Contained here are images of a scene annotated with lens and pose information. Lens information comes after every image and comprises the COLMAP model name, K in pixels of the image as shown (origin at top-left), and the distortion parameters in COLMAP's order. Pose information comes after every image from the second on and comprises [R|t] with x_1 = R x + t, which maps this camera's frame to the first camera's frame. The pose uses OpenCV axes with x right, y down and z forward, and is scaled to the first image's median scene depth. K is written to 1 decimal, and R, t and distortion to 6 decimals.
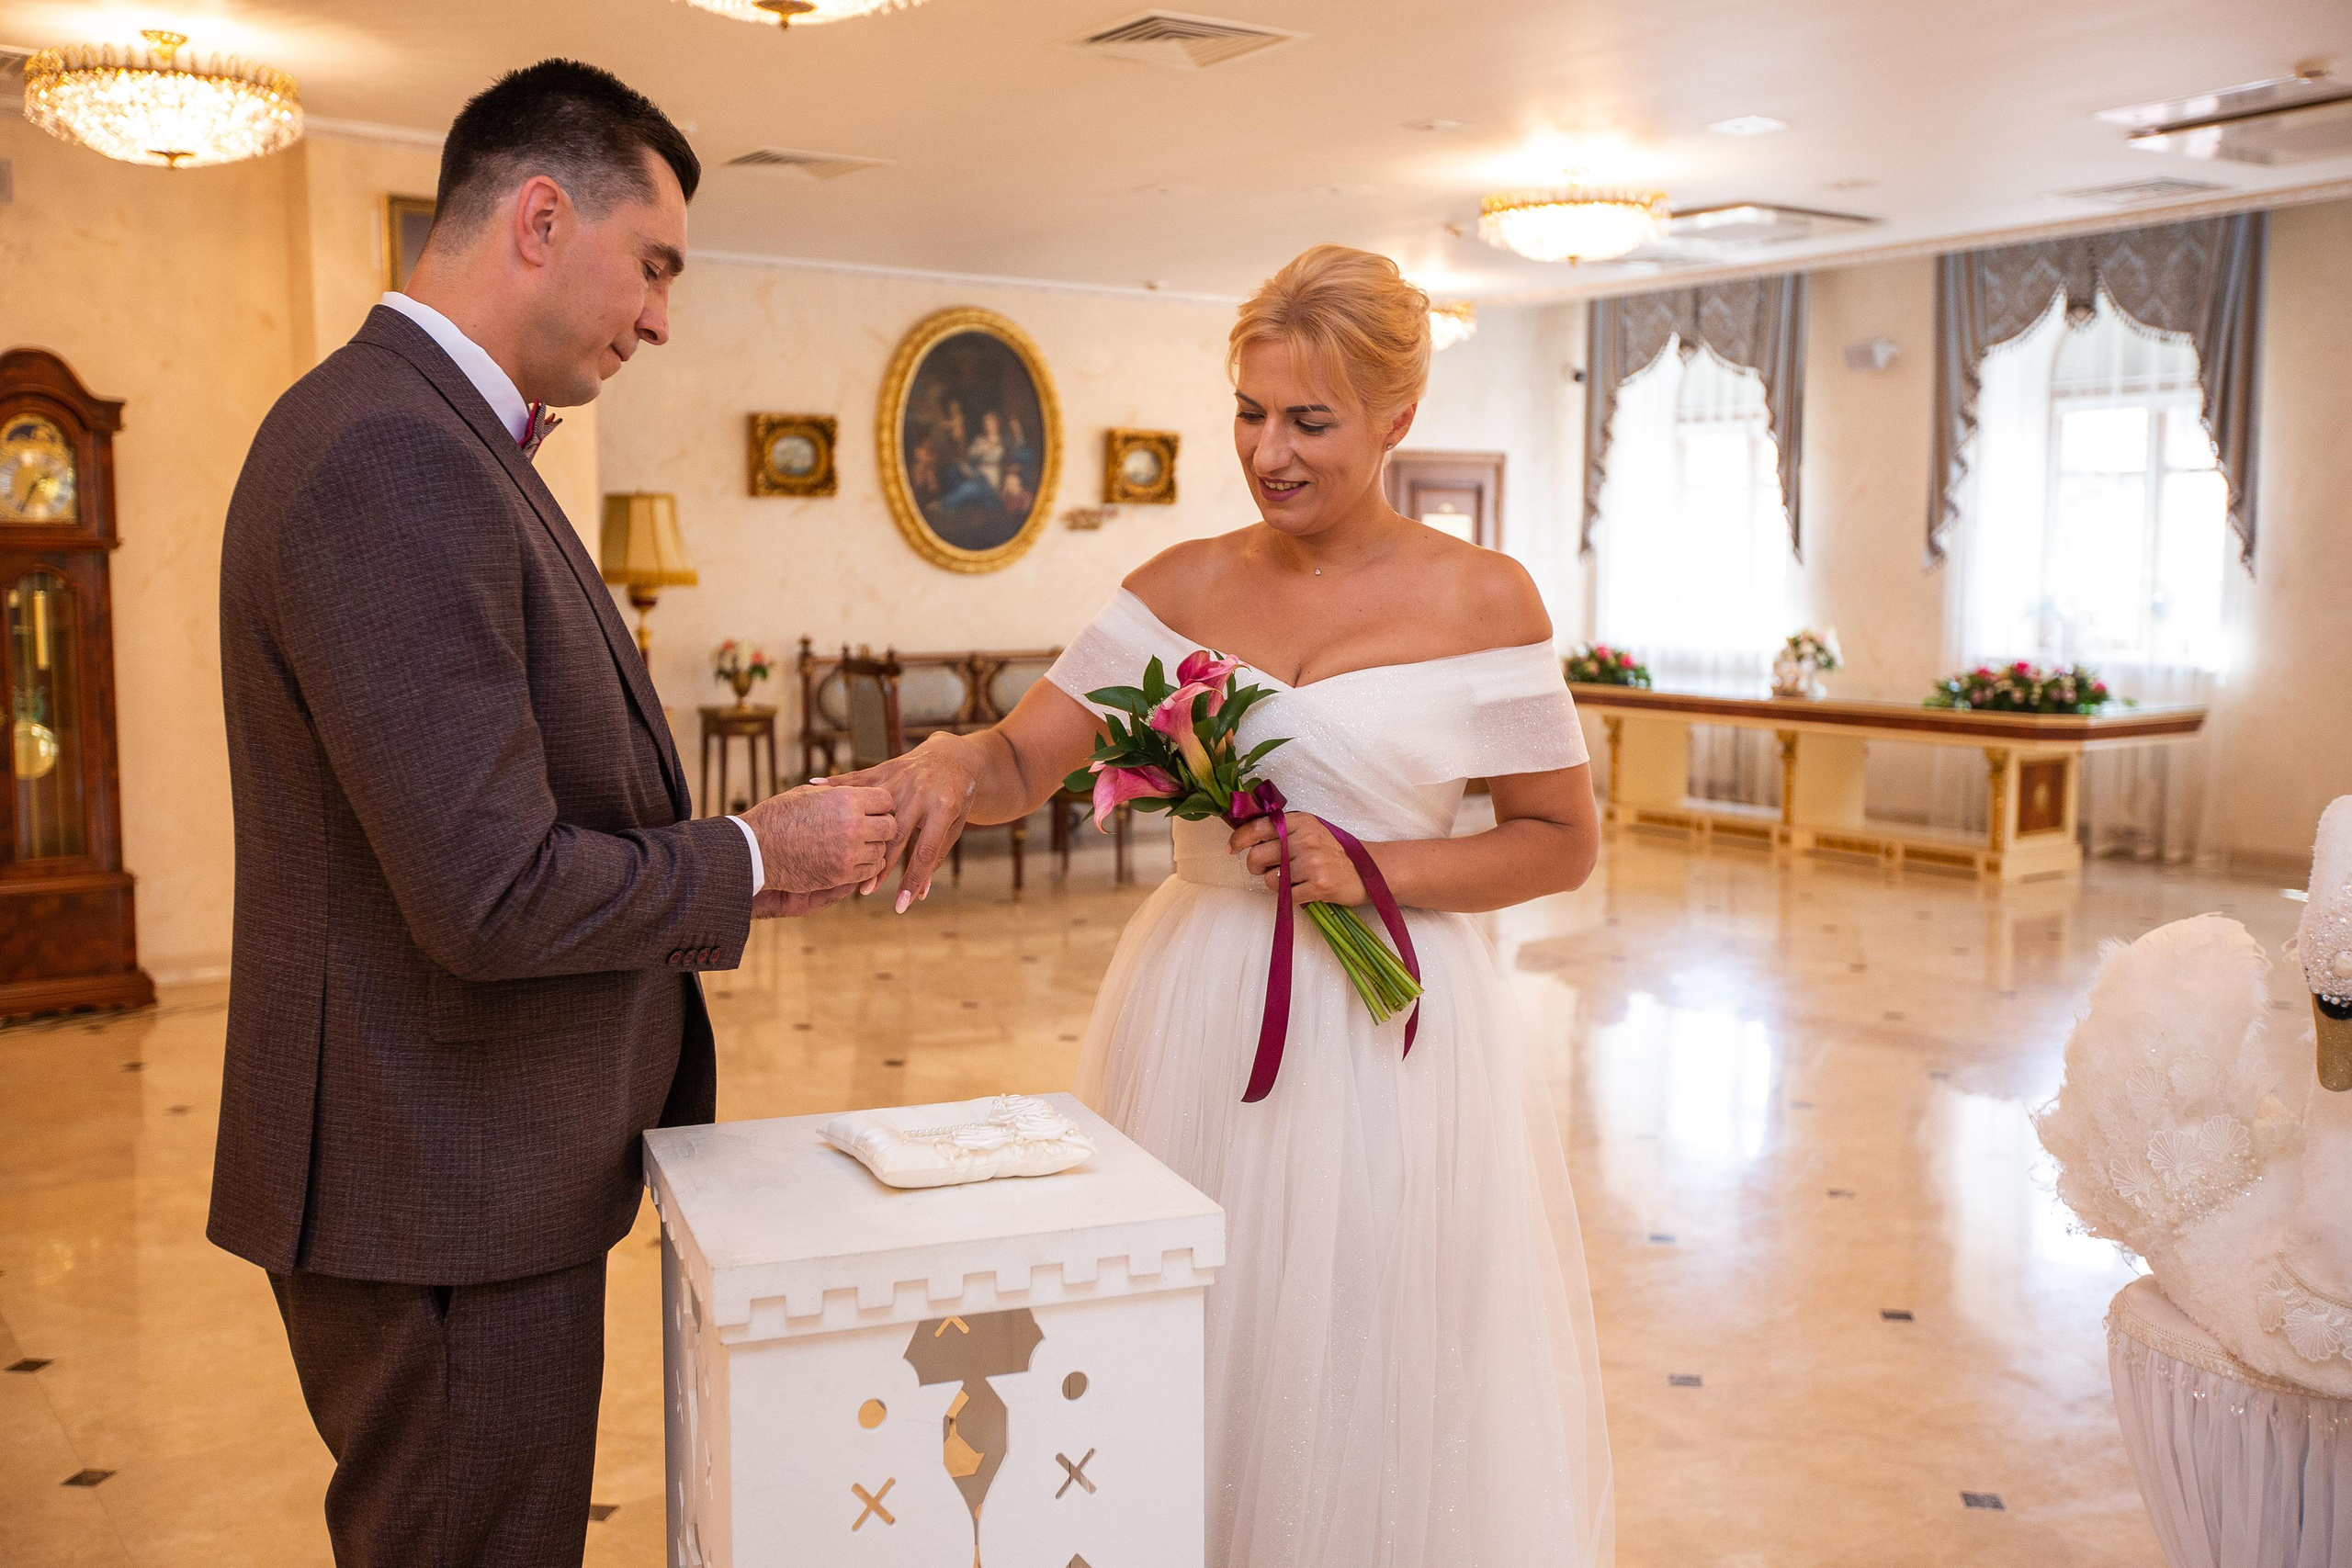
lens RADIAL K [[2366.9, 0, 1176.0], [0, 2366.9, 784.0], [0, 0, 1]] dist [-0.003947, 0.154980]
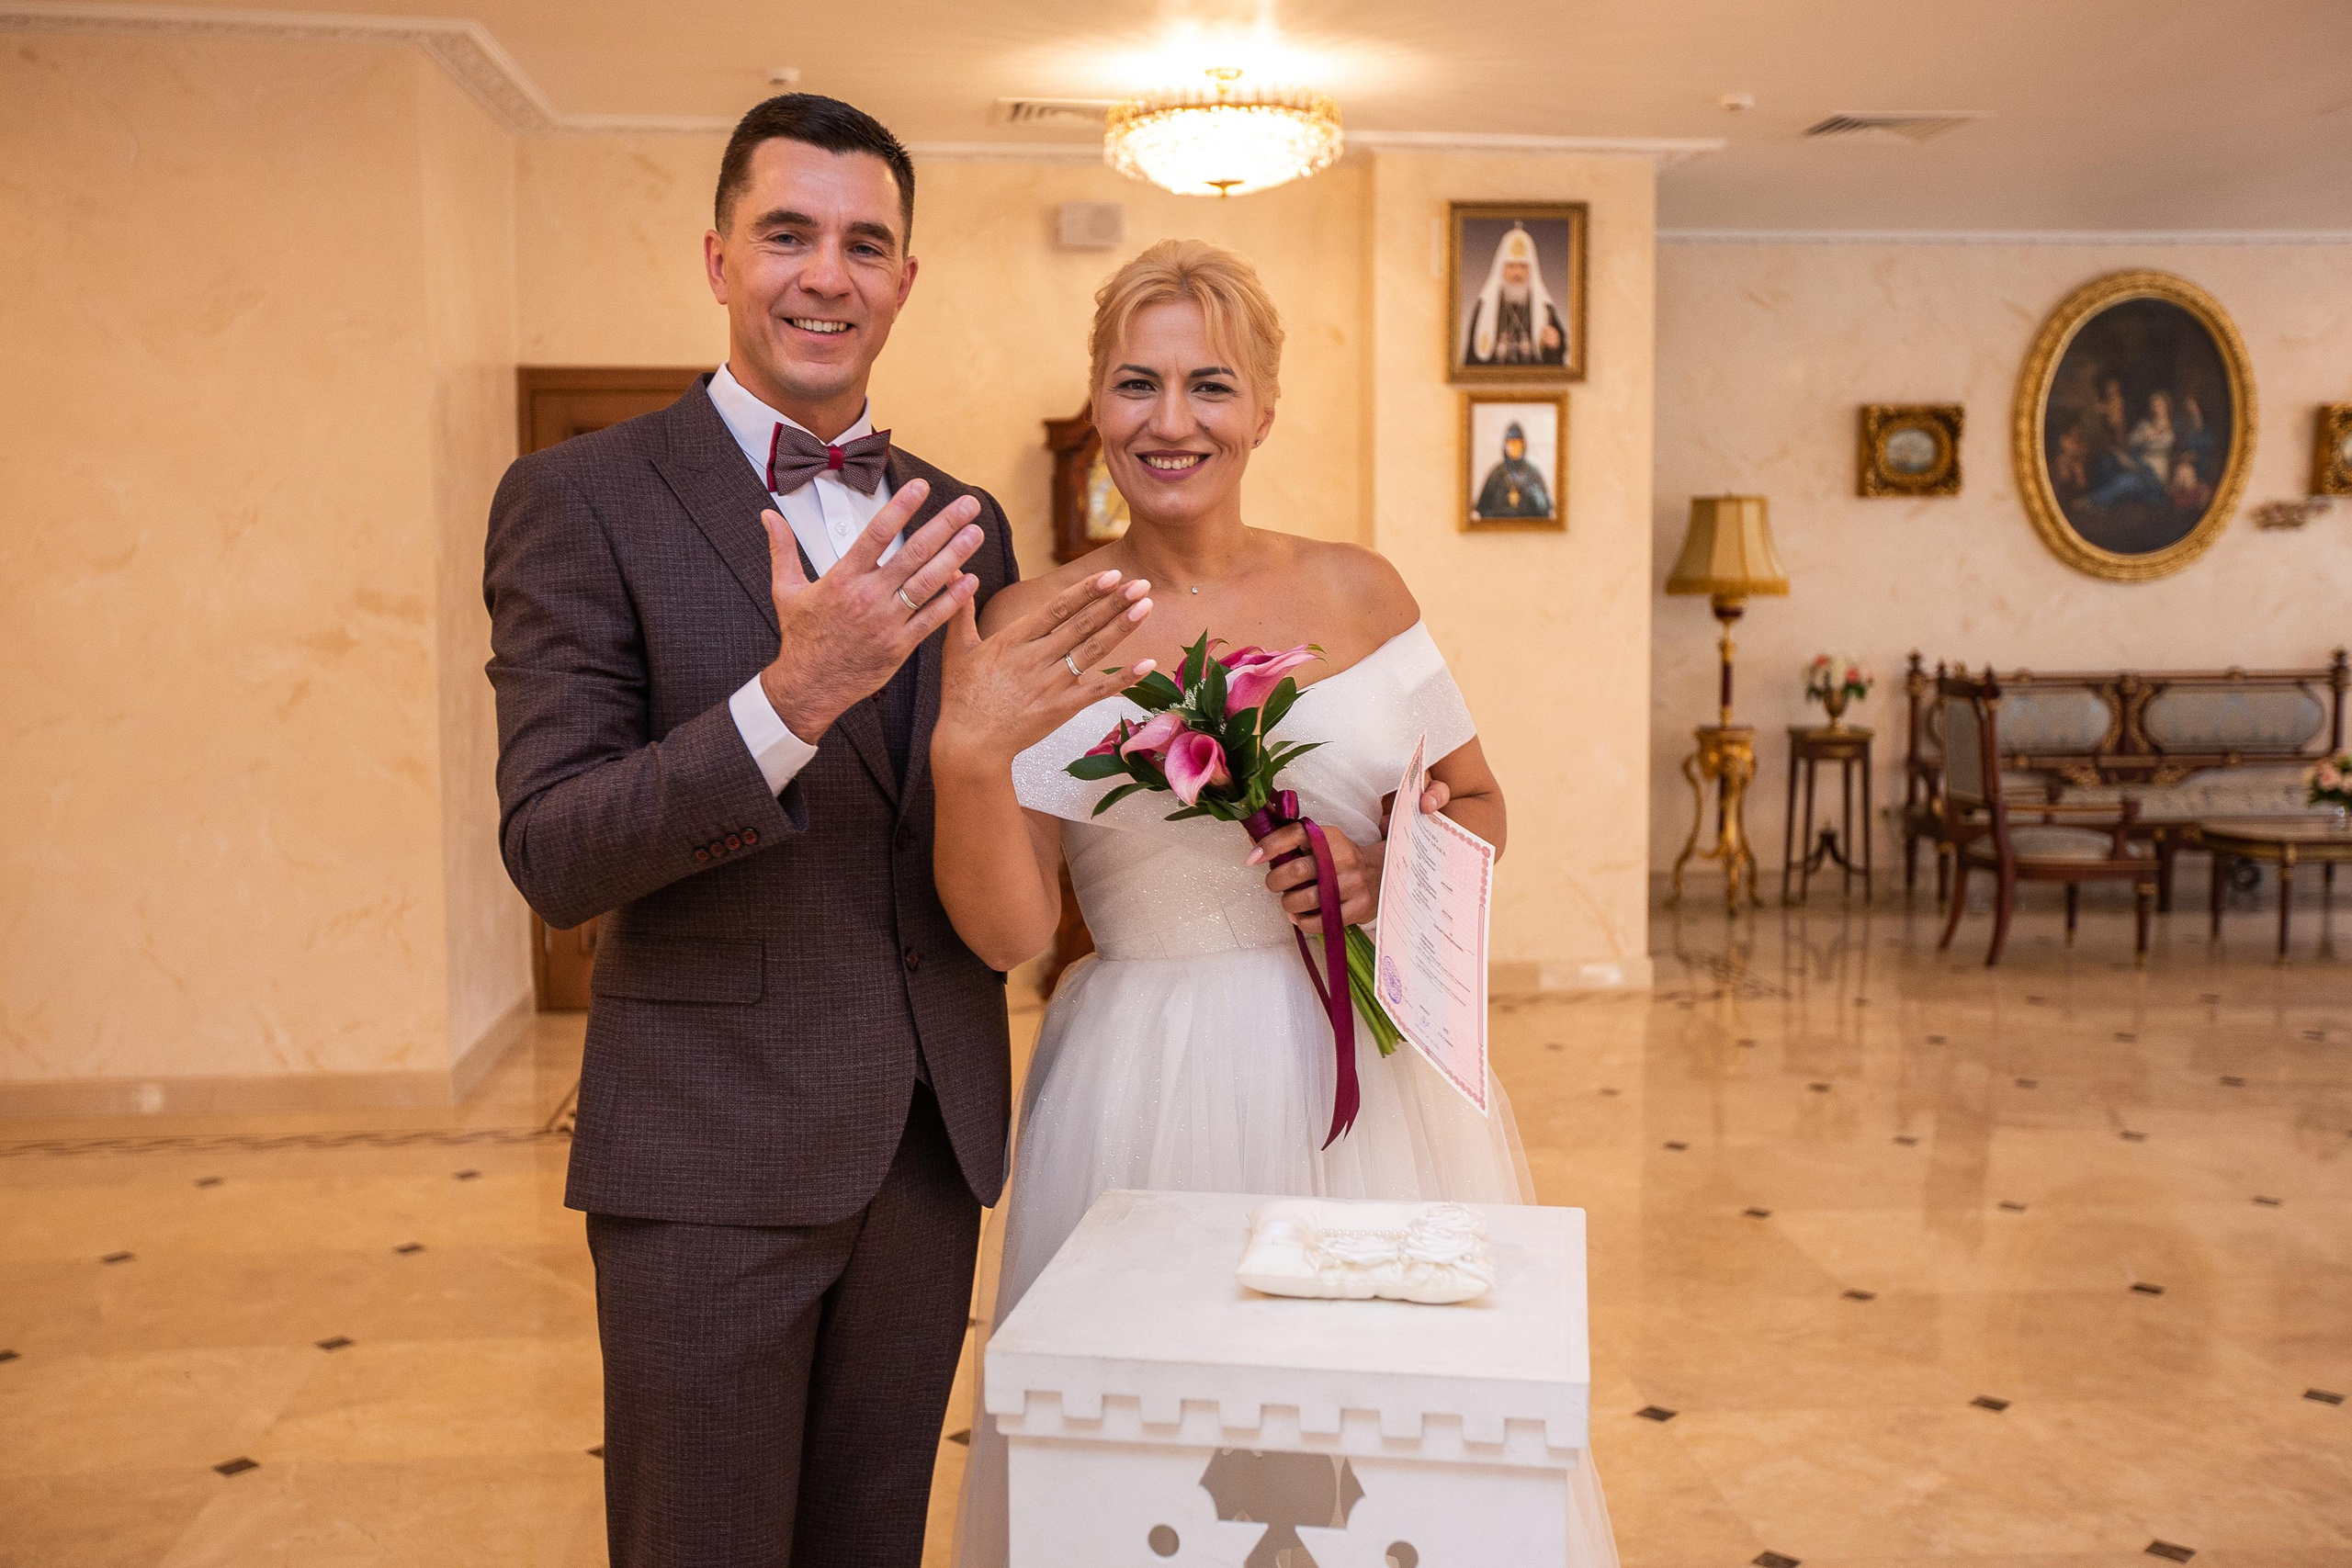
lens RADIAL K [[2460.2, 0, 1176.0], [0, 2460.2, 784.0], [0, 0, 1]] dist [-0.031954, 0.167777]
pose [[0.843248, 0.042699, -0.535827, 0.108026], [-0.044934, 0.998950, 0.008889, -0.008113], [0.535644, 0.016581, 0.844281, 0.065971]]
